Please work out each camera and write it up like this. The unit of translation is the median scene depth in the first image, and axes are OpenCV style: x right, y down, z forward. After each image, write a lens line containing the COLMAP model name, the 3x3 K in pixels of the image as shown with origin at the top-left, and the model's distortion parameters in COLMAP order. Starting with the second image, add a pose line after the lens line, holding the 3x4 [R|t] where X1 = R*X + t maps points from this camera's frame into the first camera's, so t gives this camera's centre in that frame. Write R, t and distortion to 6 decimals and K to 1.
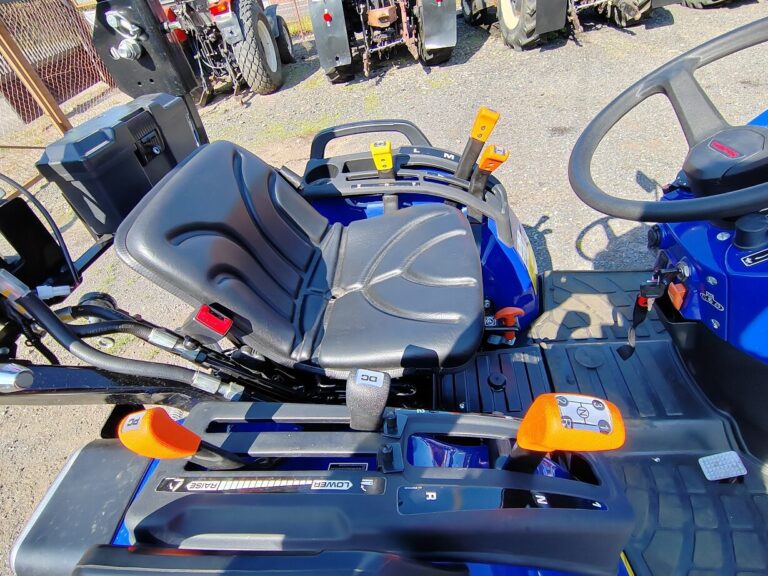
lens RADIAL K [[393.0, 0, 386.6], [0, 393.0, 287.1], [0, 0, 1]] dist [0.006383, -0.003524]
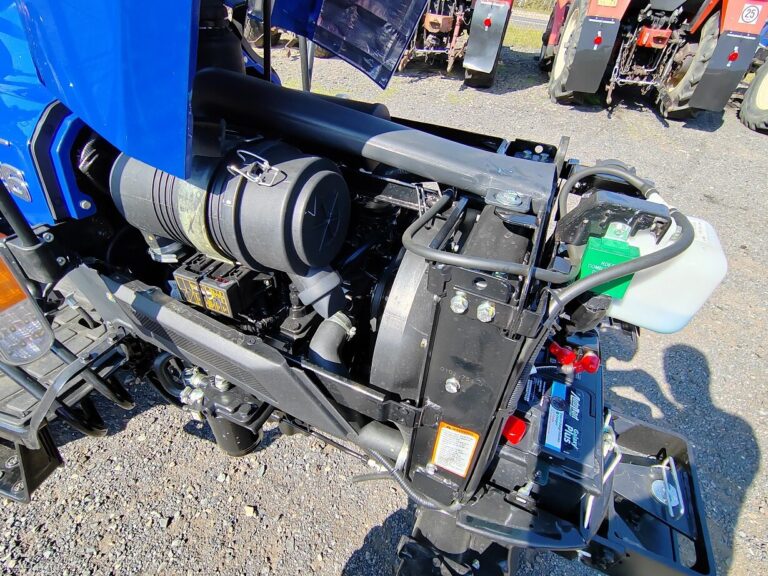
lens RADIAL K [[393.0, 0, 390.0], [0, 393.0, 289.4], [0, 0, 1]] dist [0.006383, -0.003524]
pose [[0.912519, 0.399067, -0.089745, 0.245809], [-0.400209, 0.916406, 0.005680, -0.002136], [0.084509, 0.030733, 0.995949, -0.018638]]
